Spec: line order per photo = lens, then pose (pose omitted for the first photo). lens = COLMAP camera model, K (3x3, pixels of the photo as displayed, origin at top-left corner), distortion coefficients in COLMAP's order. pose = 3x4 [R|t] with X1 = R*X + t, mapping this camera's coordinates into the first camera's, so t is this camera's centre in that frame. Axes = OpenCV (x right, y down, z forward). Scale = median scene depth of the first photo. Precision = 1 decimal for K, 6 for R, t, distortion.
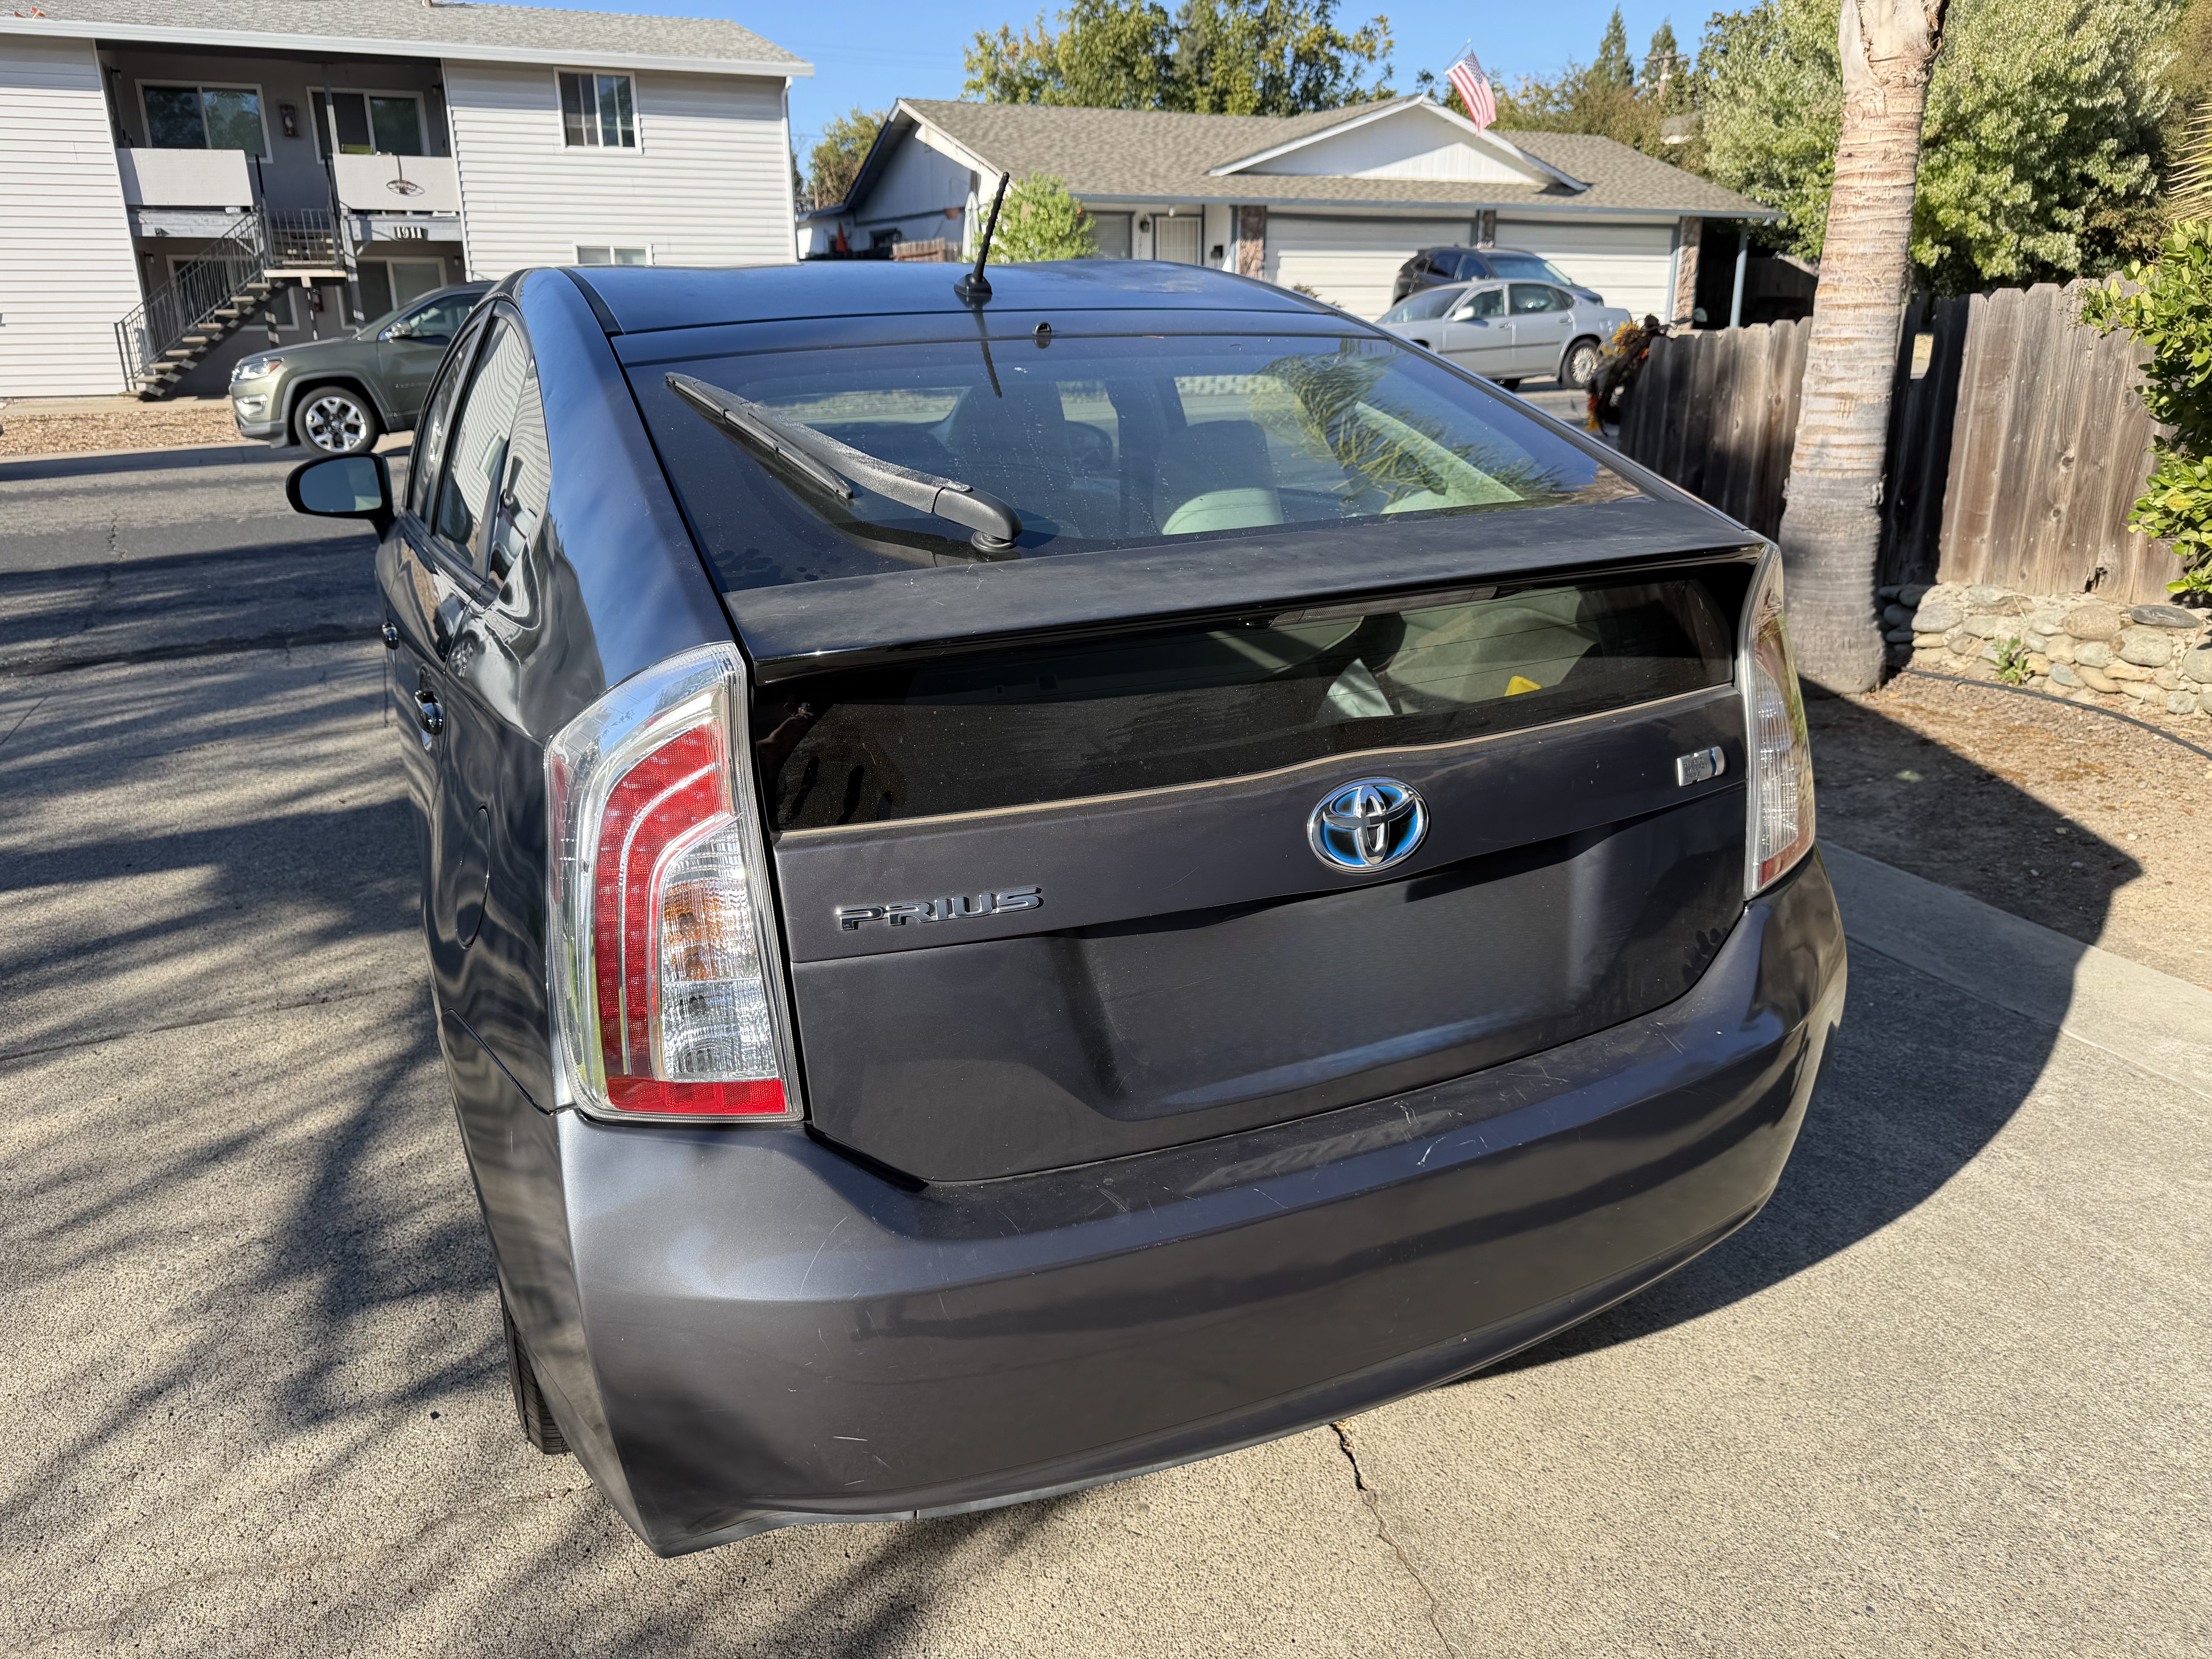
lens RADIAL K [[1570.1, 0, 1109.0], [0, 1570.1, 826.6], [0, 0, 1]] dist [0.011613, -0.019846]
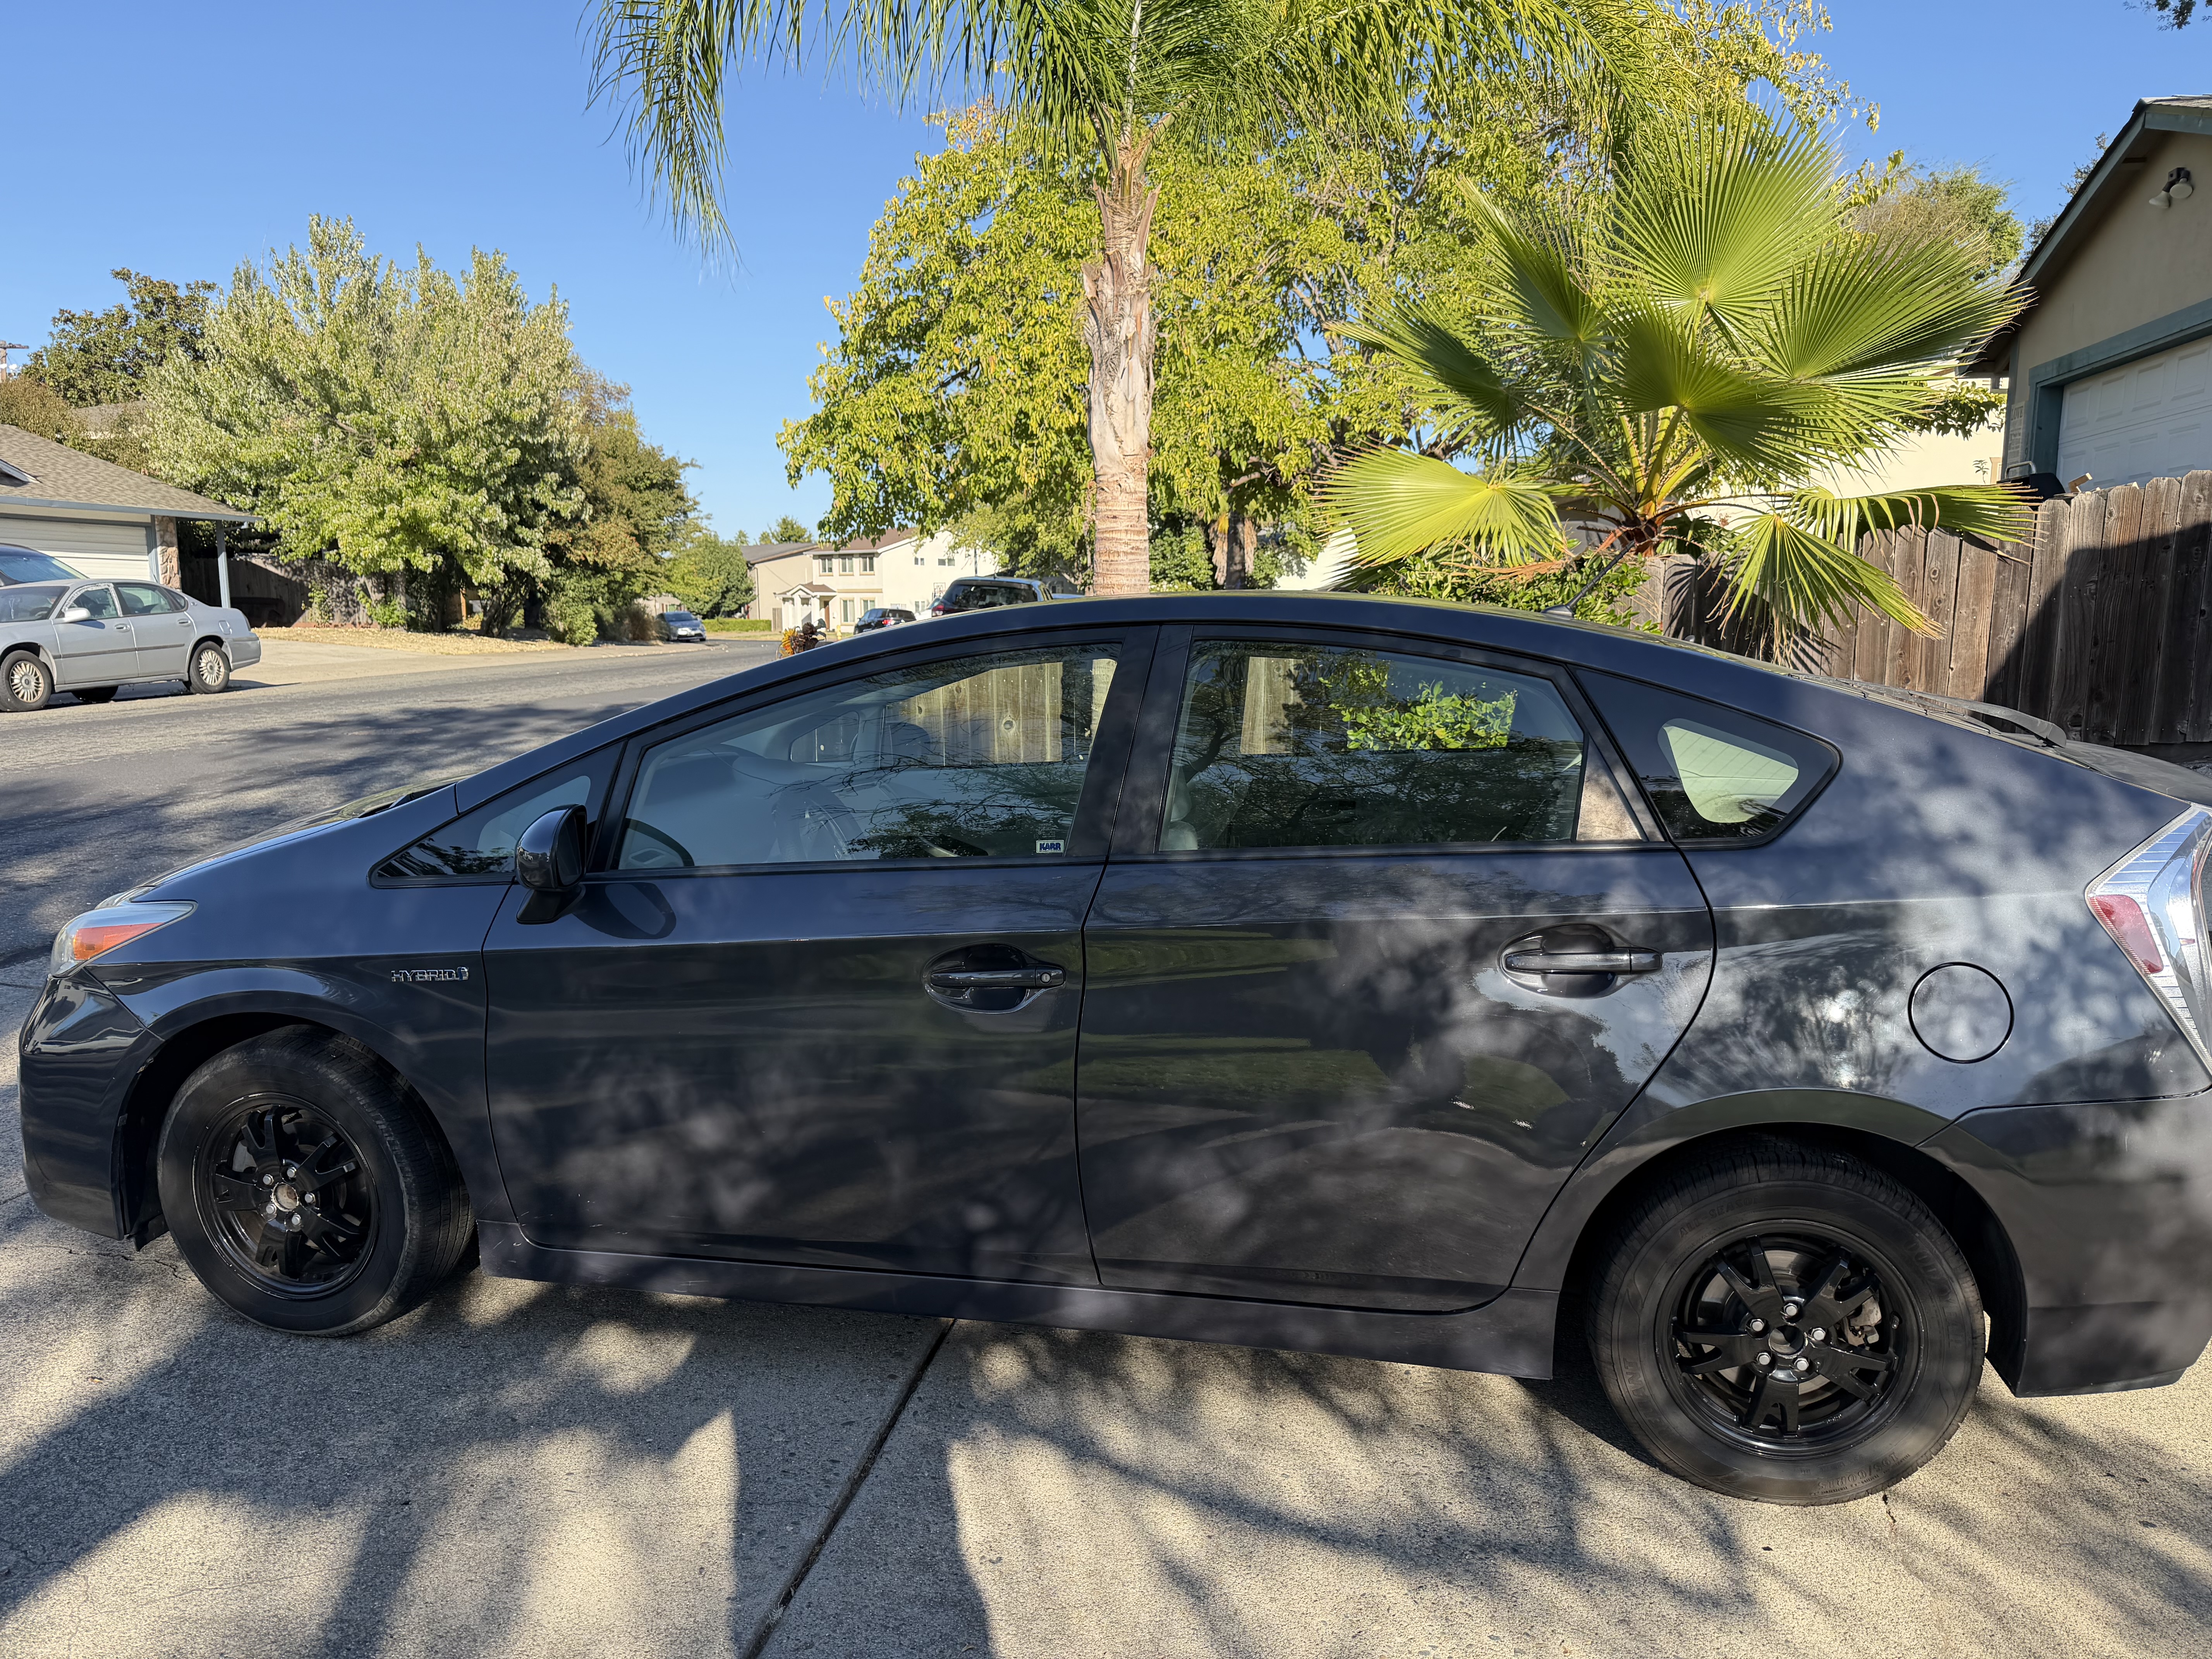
lens RADIAL K [[1570.1, 0, 1122.3], [0, 1570.1, 829.5], [0, 0, 1]] dist [0.011613, -0.019846]
pose [[0.567113, -0.110166, 0.816239, -0.123299], [0.253160, 0.966356, -0.045466, -0.015868], [-0.783769, 0.232423, 0.575922, 0.045221]]
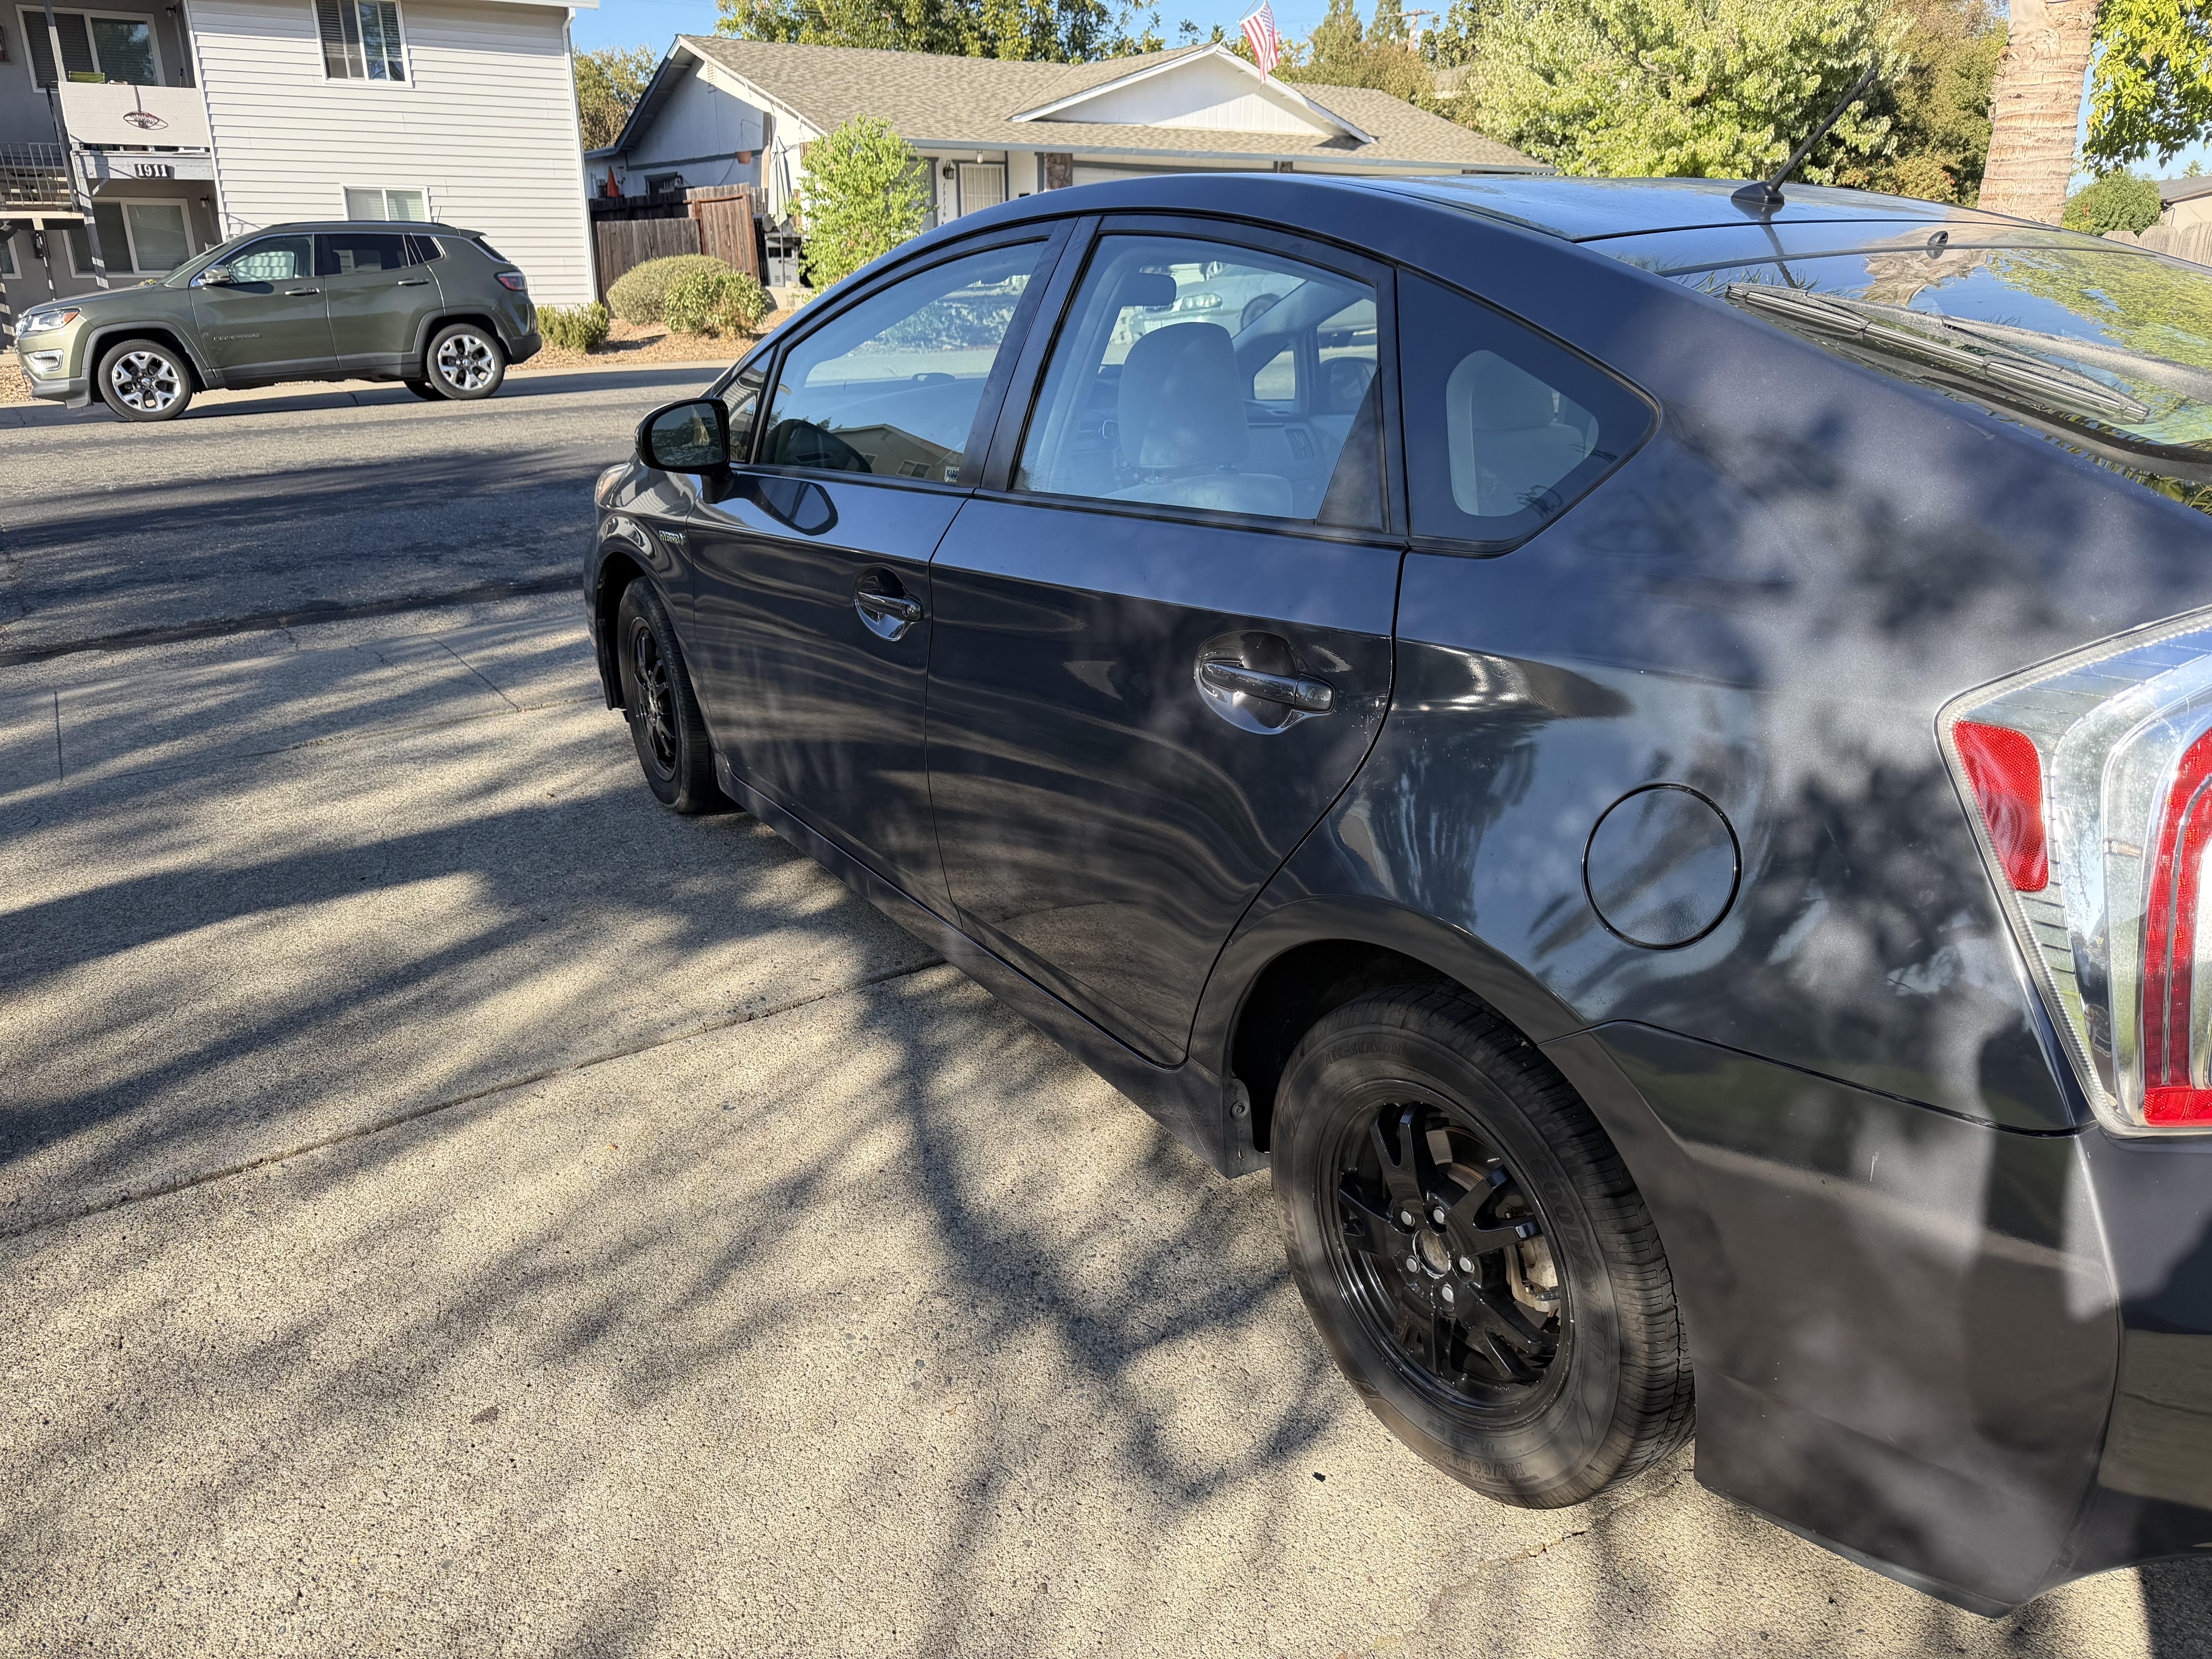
lens RADIAL K [[1570.1, 0, 1100.2], [0, 1570.1, 829.2], [0, 0, 1]] dist [0.011613, -0.019846]
pose [[0.987998, -0.048777, 0.146565, -0.051578], [0.044651, 0.998512, 0.031312, -0.001680], [-0.147874, -0.024392, 0.988705, 0.011728]]
